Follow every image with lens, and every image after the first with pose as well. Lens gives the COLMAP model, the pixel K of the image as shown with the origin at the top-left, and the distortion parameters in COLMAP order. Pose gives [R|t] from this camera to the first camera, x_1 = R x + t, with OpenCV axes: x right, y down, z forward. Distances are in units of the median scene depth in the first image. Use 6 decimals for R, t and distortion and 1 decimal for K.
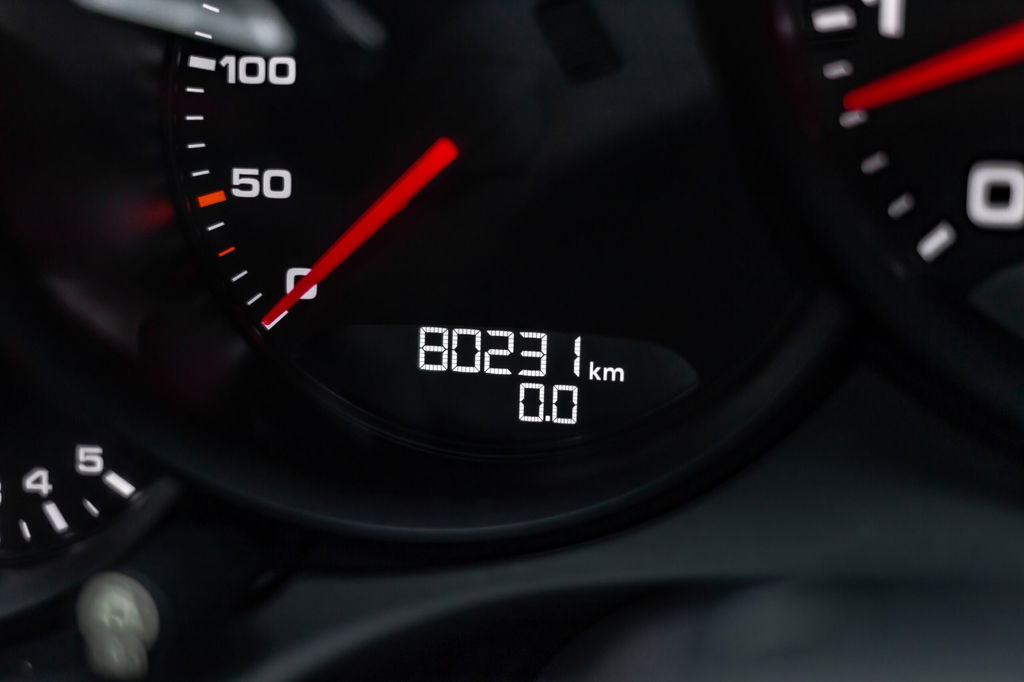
lens RADIAL K [[1695.4, 0, 510.0], [0, 1695.4, 338.8], [0, 0, 1]] dist [-0.071168, 0.000000]
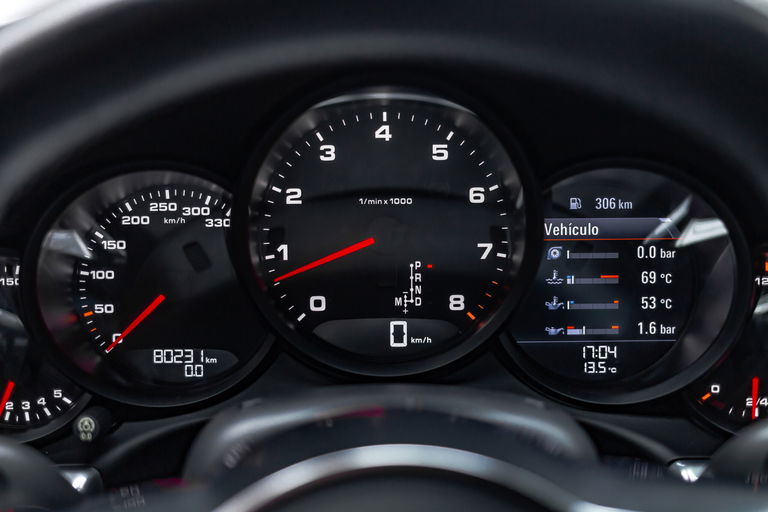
lens RADIAL K [[1271.6, 0, 381.6], [0, 1271.6, 251.9], [0, 0, 1]] dist [-0.071168, 0.000000]
pose [[0.978404, -0.036096, 0.203526, -0.116344], [0.058021, 0.993007, -0.102810, 0.084298], [-0.198391, 0.112398, 0.973657, -1.535031]]
